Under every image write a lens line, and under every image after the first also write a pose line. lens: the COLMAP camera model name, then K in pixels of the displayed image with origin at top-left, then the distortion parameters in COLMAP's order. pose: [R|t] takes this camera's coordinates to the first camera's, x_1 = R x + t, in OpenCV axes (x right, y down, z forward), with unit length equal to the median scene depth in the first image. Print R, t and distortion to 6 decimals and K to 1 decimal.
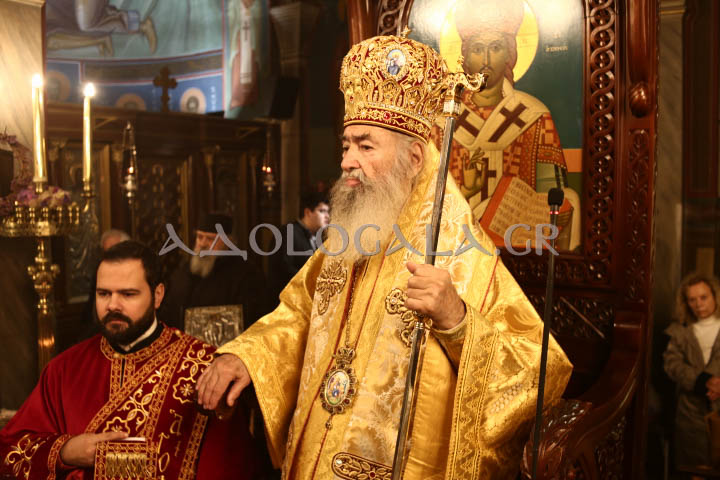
lens RADIAL K [[715.3, 0, 360.1], [0, 715.3, 243.4], [0, 0, 1]] dist [-0.100546, 0.000000]
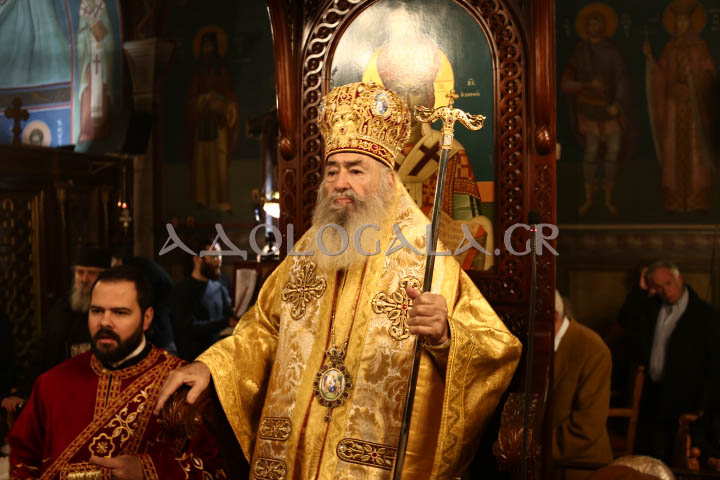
lens RADIAL K [[715.3, 0, 363.7], [0, 715.3, 239.1], [0, 0, 1]] dist [-0.100546, 0.000000]
pose [[0.969430, -0.004687, 0.245322, -0.163920], [0.019597, 0.998102, -0.058374, 0.021164], [-0.244583, 0.061397, 0.967682, -0.058685]]
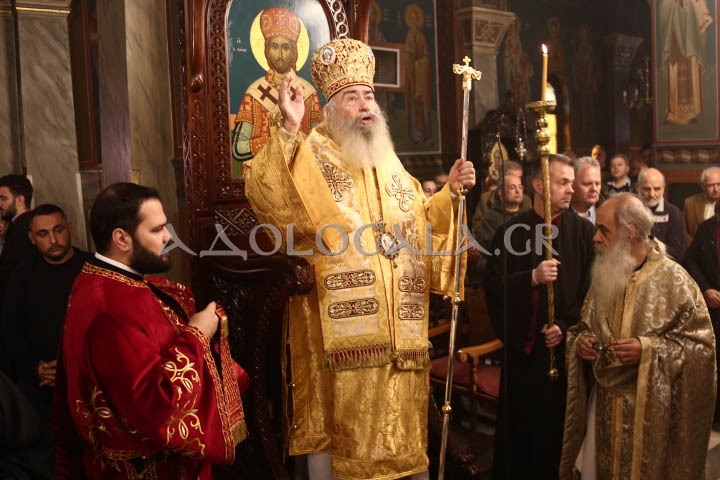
lens RADIAL K [[715.3, 0, 360.7], [0, 715.3, 237.9], [0, 0, 1]] dist [-0.100546, 0.000000]
pose [[0.332642, -0.121716, 0.935165, -1.248749], [0.105199, 0.990236, 0.091464, 0.012095], [-0.937167, 0.067954, 0.342198, 0.335831]]
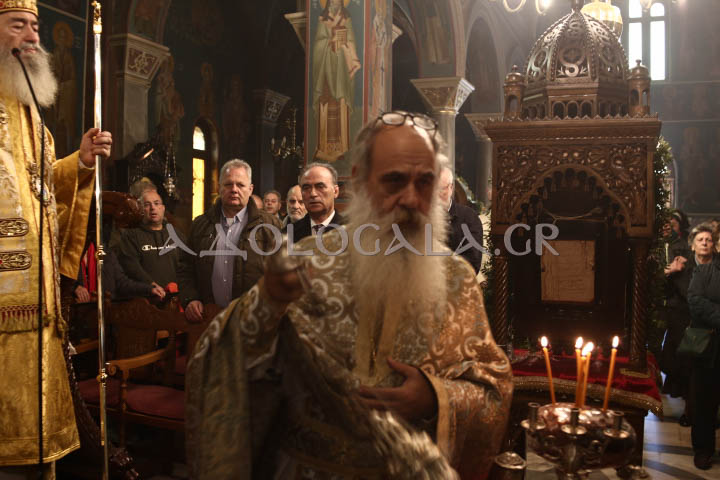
lens RADIAL K [[715.3, 0, 357.5], [0, 715.3, 227.6], [0, 0, 1]] dist [-0.100546, 0.000000]
pose [[-0.155515, -0.002744, 0.987830, -1.106548], [0.051107, 0.998635, 0.010820, 0.227875], [-0.986511, 0.052167, -0.155162, 0.435236]]
